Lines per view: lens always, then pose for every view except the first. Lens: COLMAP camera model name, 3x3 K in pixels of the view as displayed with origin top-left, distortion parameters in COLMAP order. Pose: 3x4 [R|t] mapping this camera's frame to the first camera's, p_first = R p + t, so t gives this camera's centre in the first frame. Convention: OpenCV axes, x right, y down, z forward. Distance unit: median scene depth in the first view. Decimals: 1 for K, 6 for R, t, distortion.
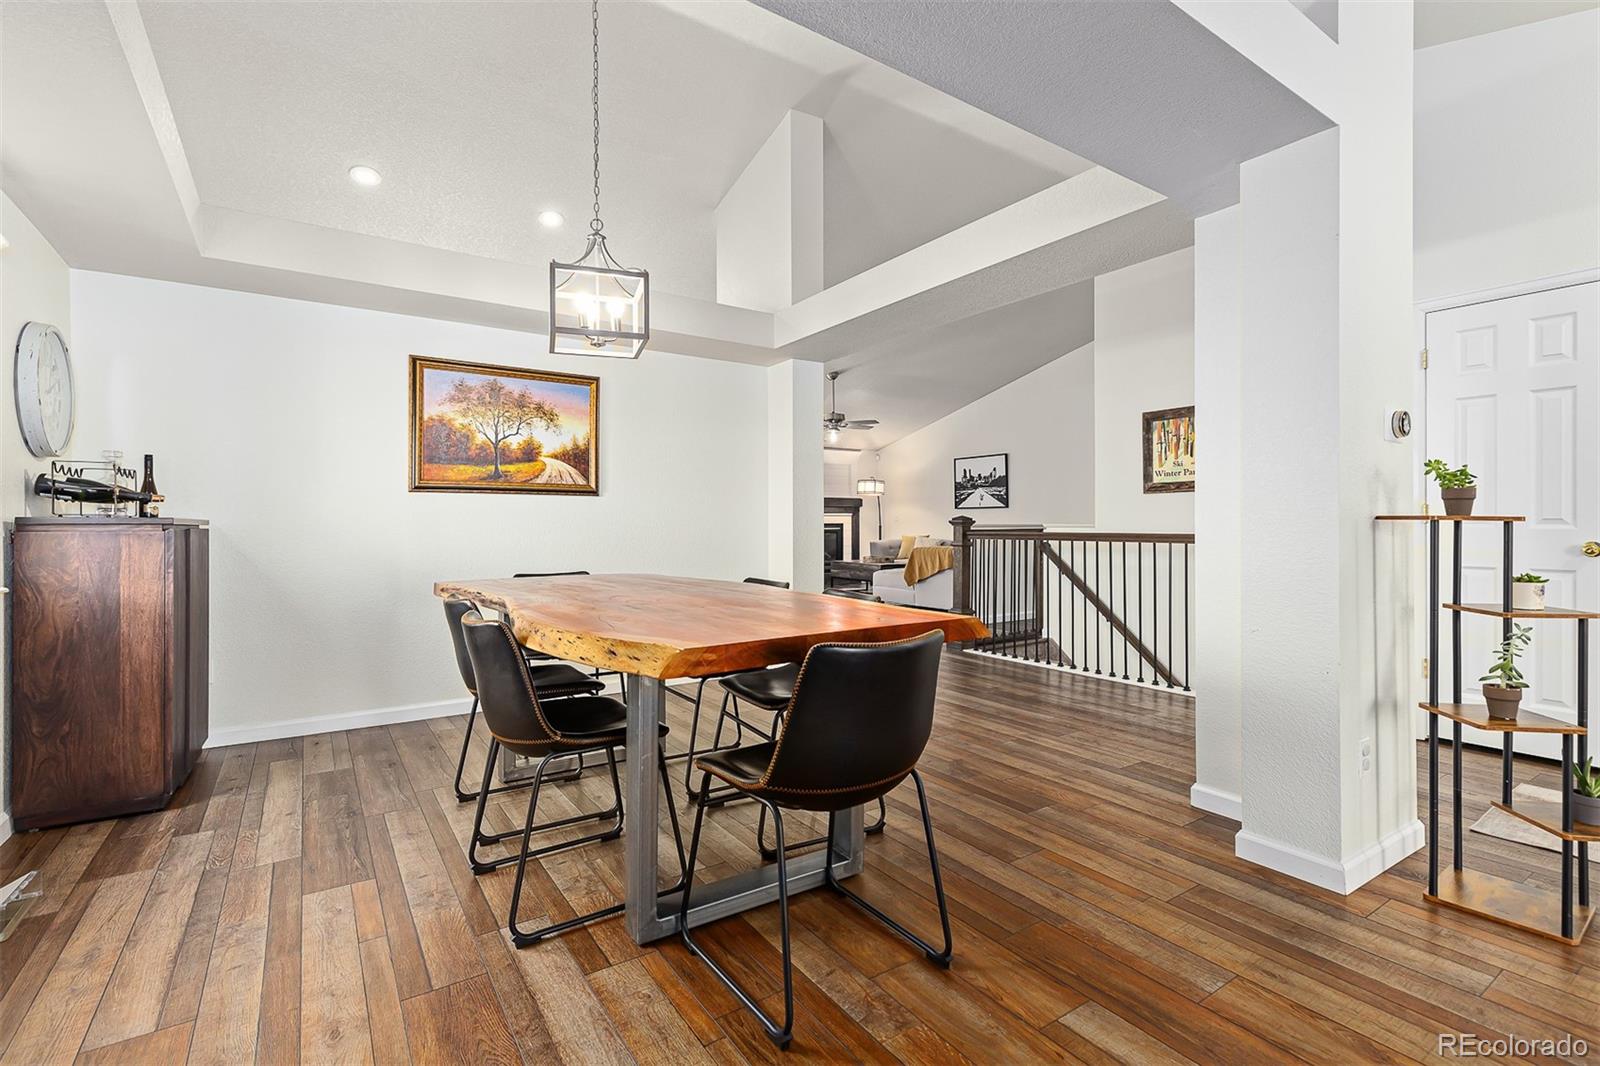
lens RADIAL K [[726.4, 0, 792.2], [0, 726.4, 526.7], [0, 0, 1]] dist [0.013434, -0.003236]
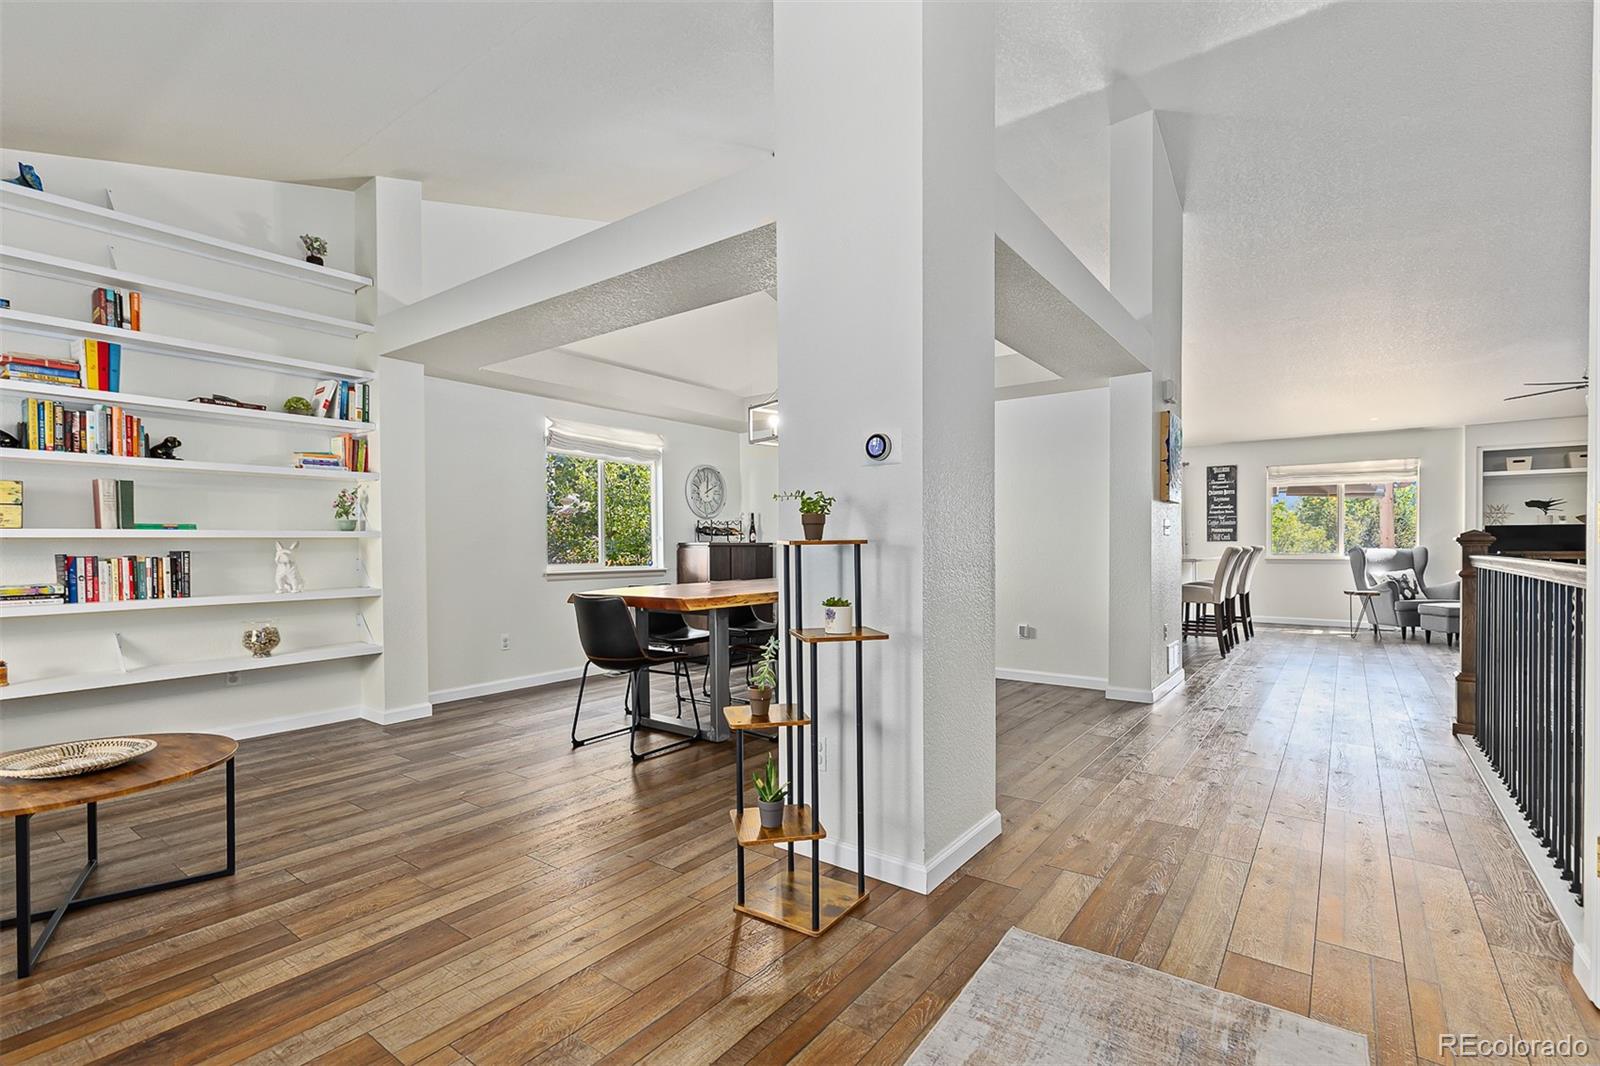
lens RADIAL K [[726.4, 0, 789.0], [0, 726.4, 552.9], [0, 0, 1]] dist [0.013434, -0.003236]
pose [[0.329458, 0.013269, -0.944077, 0.367484], [-0.001073, 0.999906, 0.013680, -0.001918], [0.944170, -0.003494, 0.329441, 0.117638]]
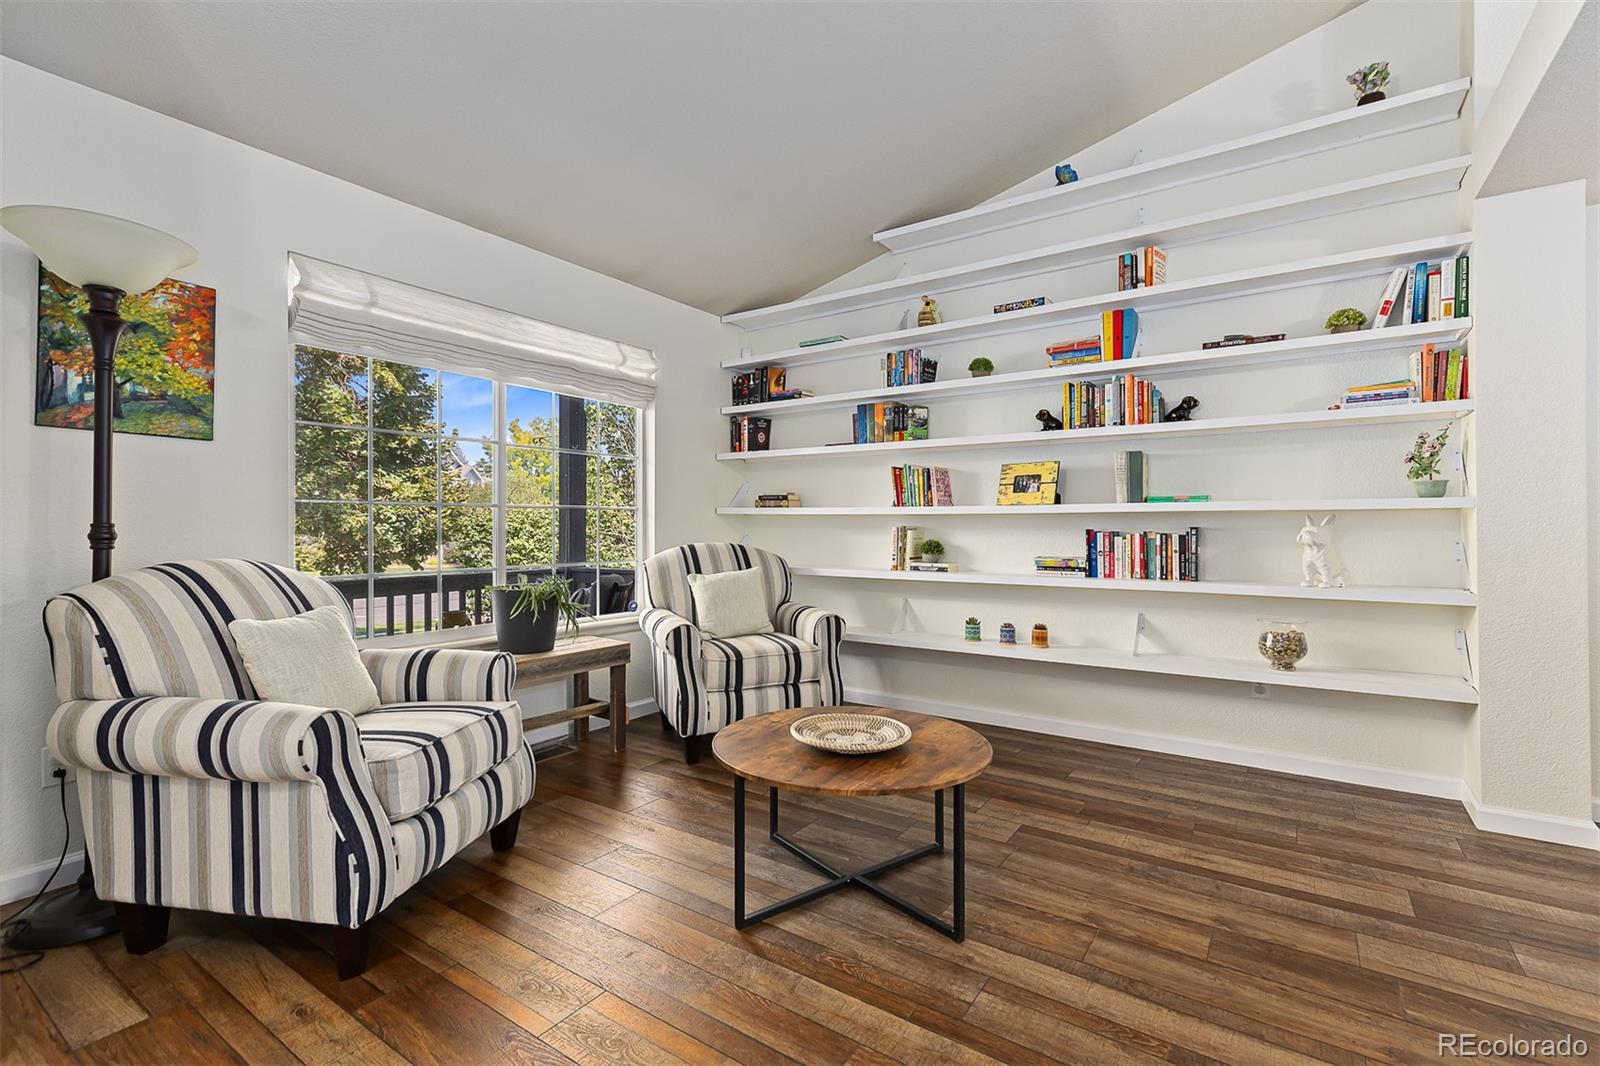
lens RADIAL K [[726.4, 0, 796.3], [0, 726.4, 521.5], [0, 0, 1]] dist [0.013434, -0.003236]
pose [[-0.927623, 0.000098, -0.373517, 0.206135], [0.000239, 1.000000, -0.000332, 0.000071], [0.373517, -0.000397, -0.927623, 0.174983]]
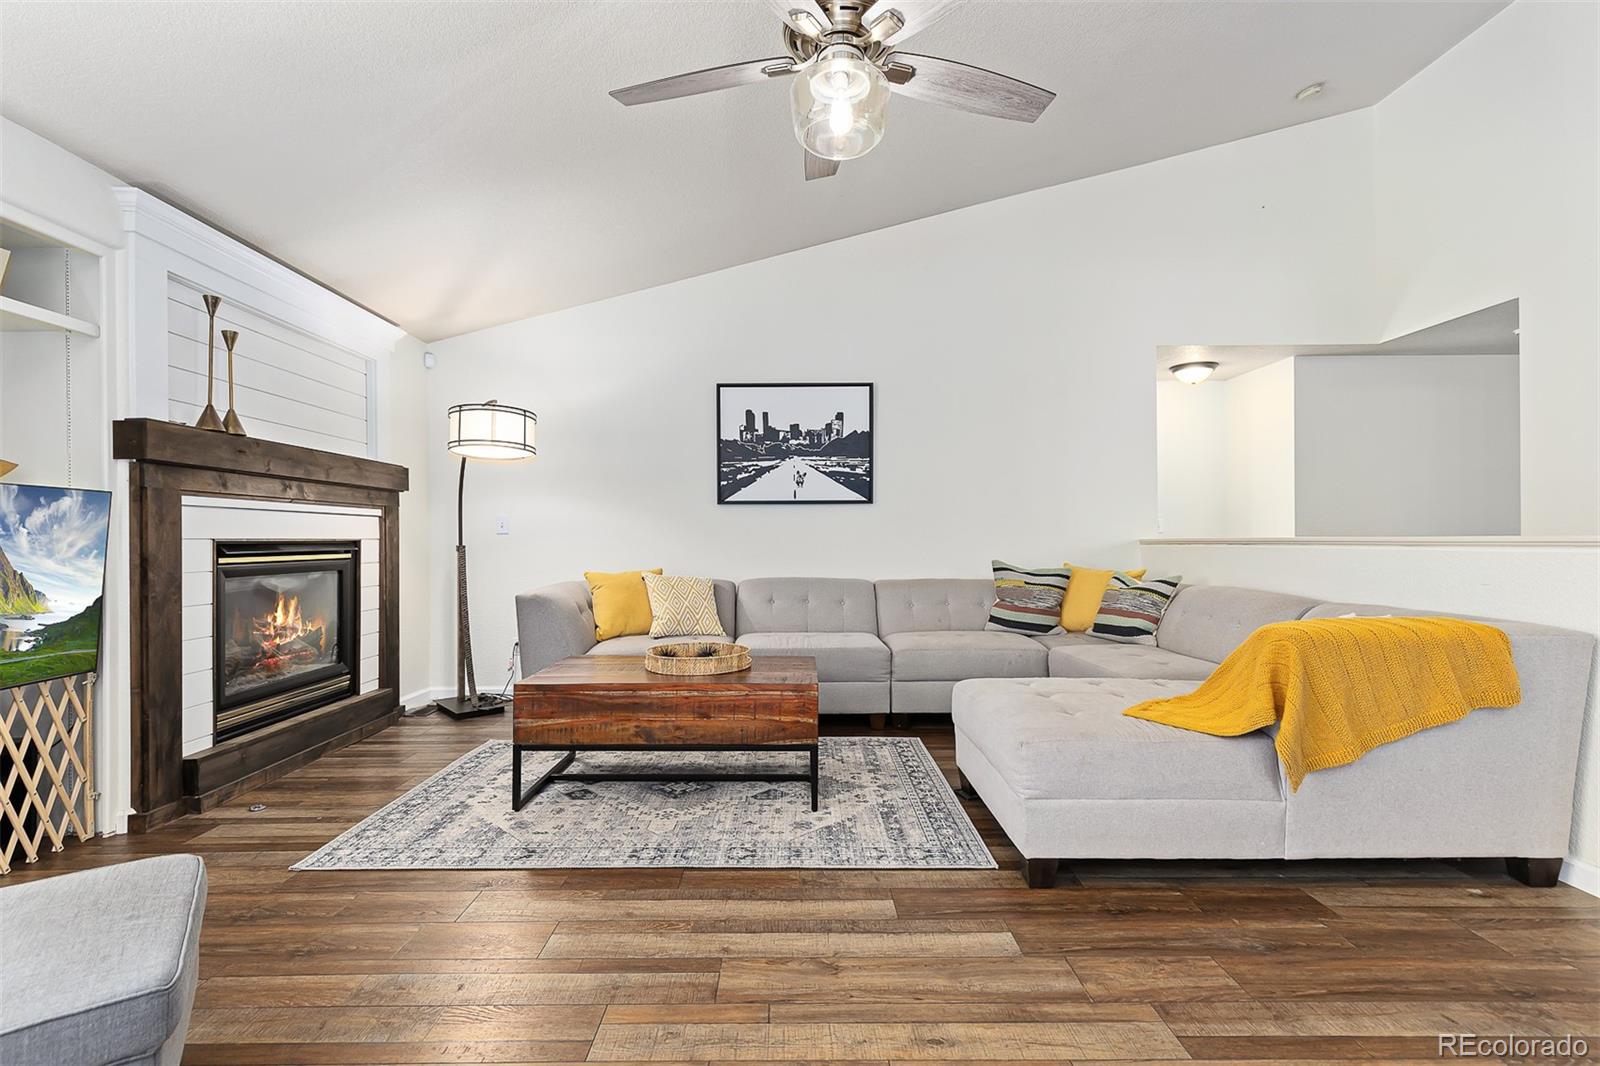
lens RADIAL K [[726.4, 0, 797.8], [0, 726.4, 532.0], [0, 0, 1]] dist [0.013434, -0.003236]
pose [[0.546708, 0.006865, 0.837295, -0.107334], [0.007098, 0.999892, -0.012833, -0.002894], [-0.837293, 0.012959, 0.546600, 0.789093]]
